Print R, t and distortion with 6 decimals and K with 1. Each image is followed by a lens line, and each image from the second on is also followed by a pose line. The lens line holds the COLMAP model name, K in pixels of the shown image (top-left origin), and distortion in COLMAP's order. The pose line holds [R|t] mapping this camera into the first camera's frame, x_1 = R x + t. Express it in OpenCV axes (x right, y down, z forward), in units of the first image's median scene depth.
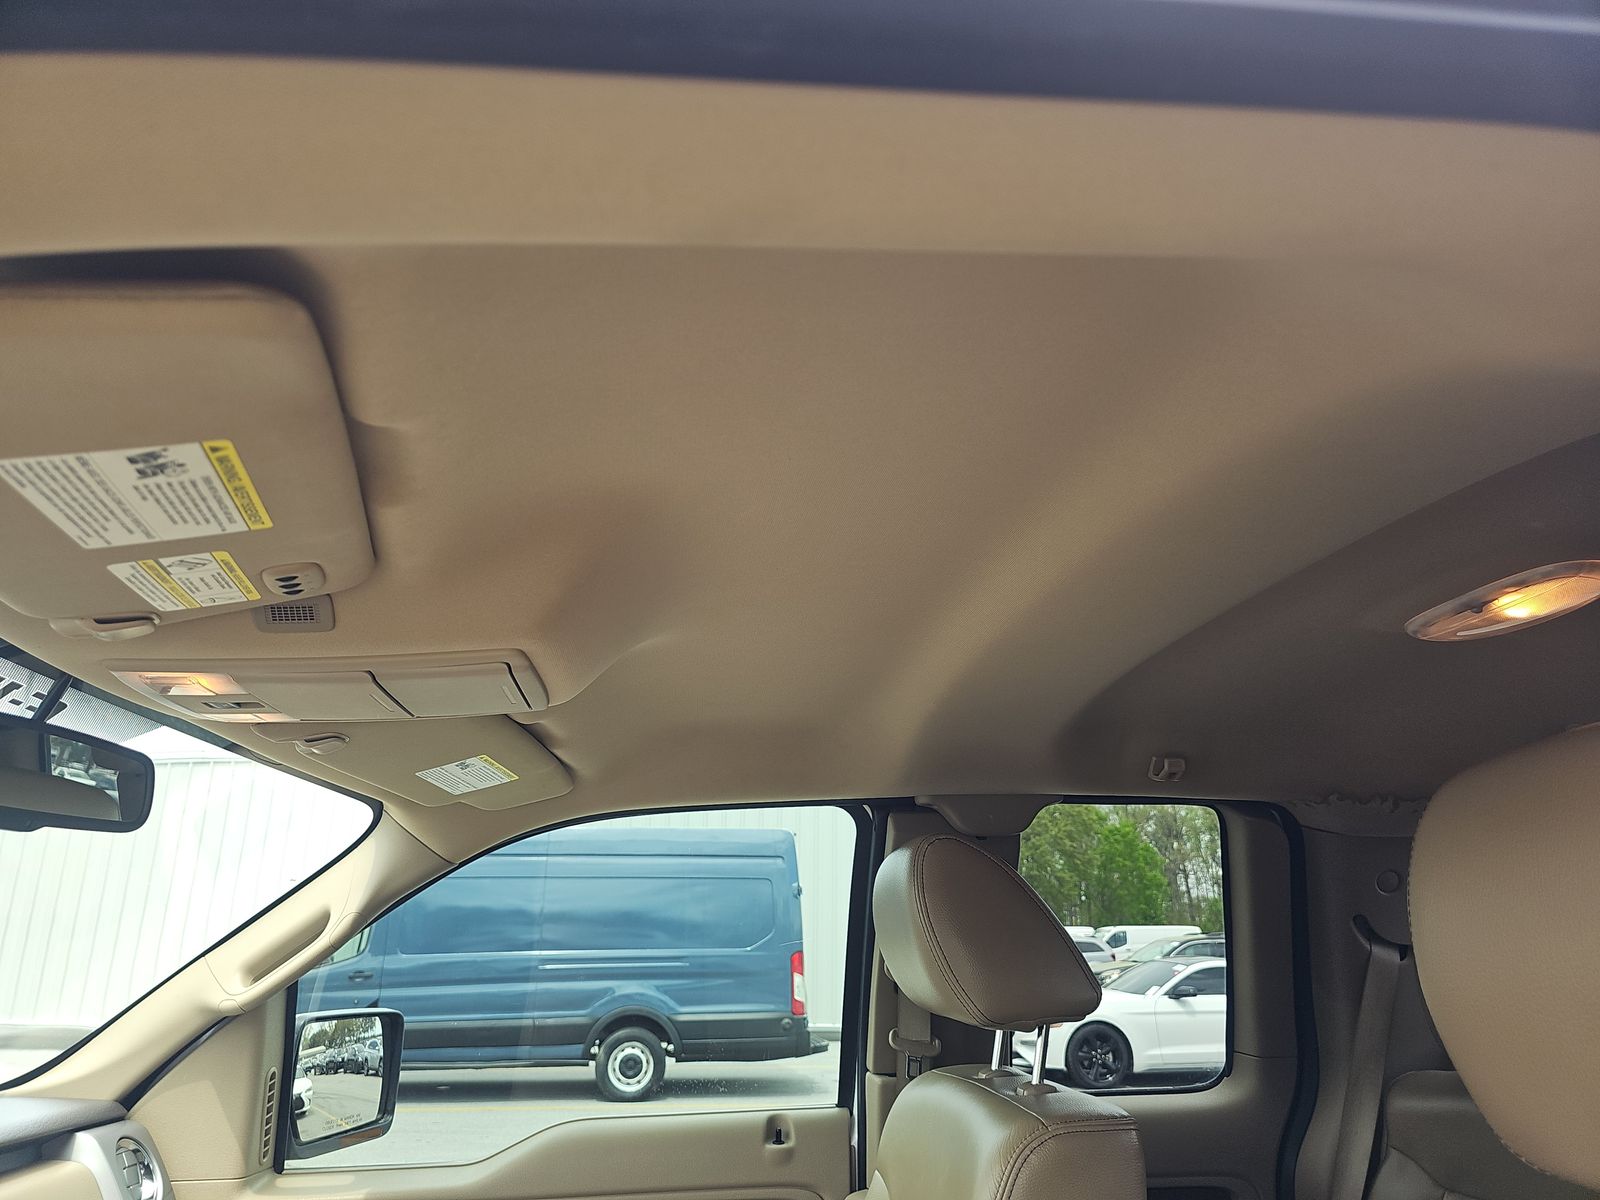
lens RADIAL K [[1062.7, 0, 797.0], [0, 1062.7, 598.6], [0, 0, 1]] dist [0.069046, -0.086691]
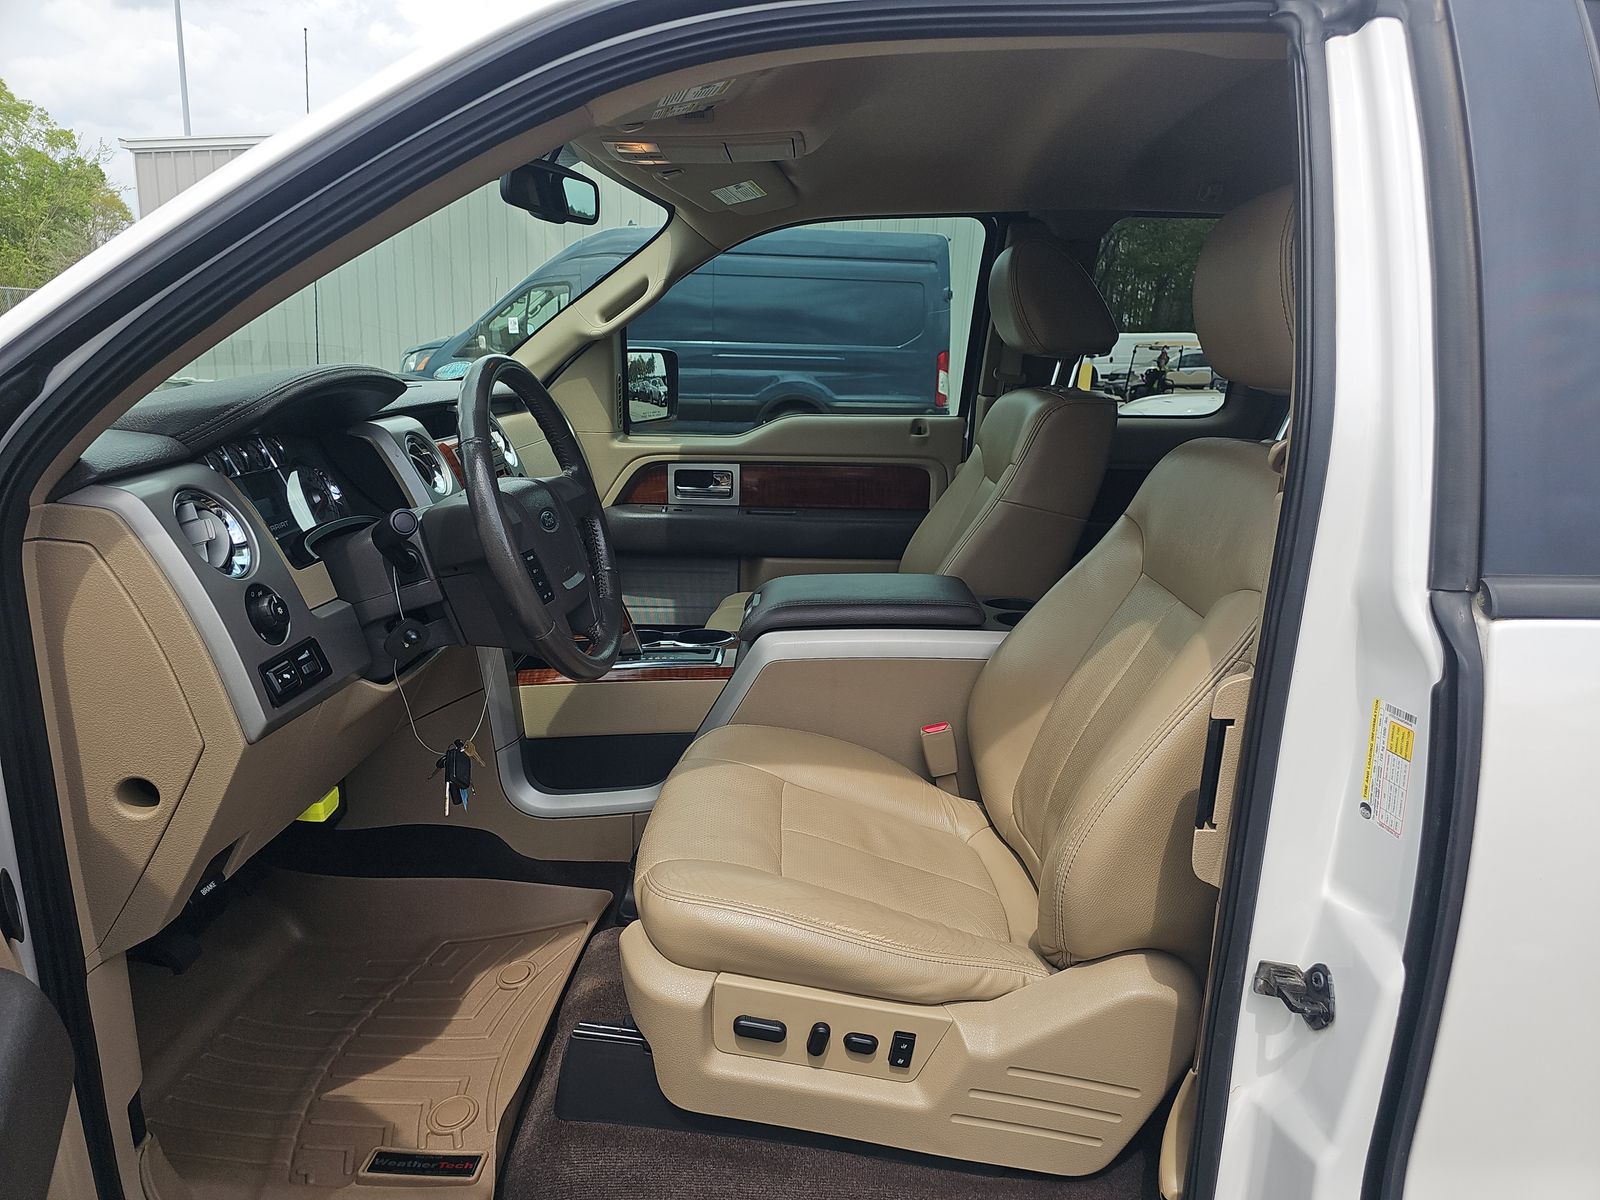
lens RADIAL K [[1051.7, 0, 786.2], [0, 1051.7, 650.4], [0, 0, 1]] dist [-0.028396, -0.000581]
pose [[0.989028, 0.069451, -0.130383, 0.013530], [0.015210, 0.830032, 0.557508, -0.102296], [0.146942, -0.553374, 0.819869, -0.485837]]
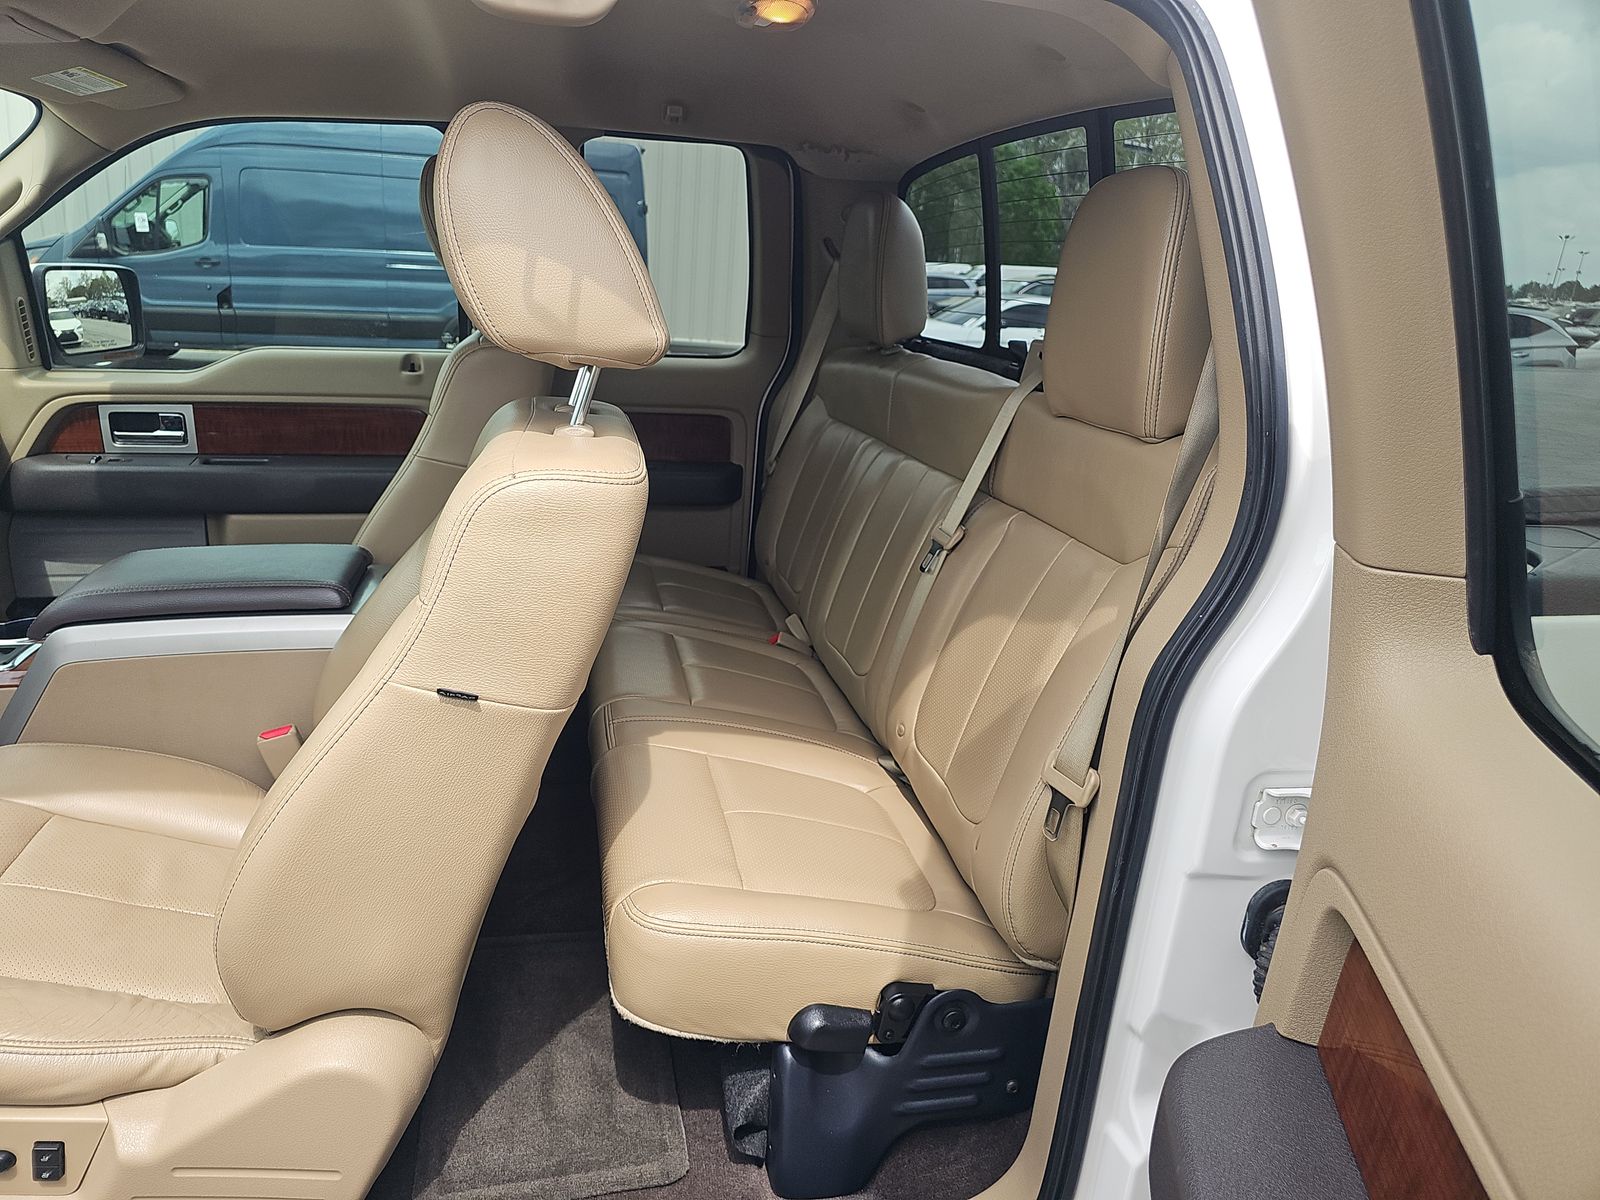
lens RADIAL K [[1062.7, 0, 797.0], [0, 1062.7, 598.6], [0, 0, 1]] dist [0.069046, -0.086691]
pose [[0.993763, 0.025984, 0.108445, 0.338865], [-0.083479, 0.818121, 0.568954, -0.105124], [-0.073937, -0.574459, 0.815187, -0.379811]]
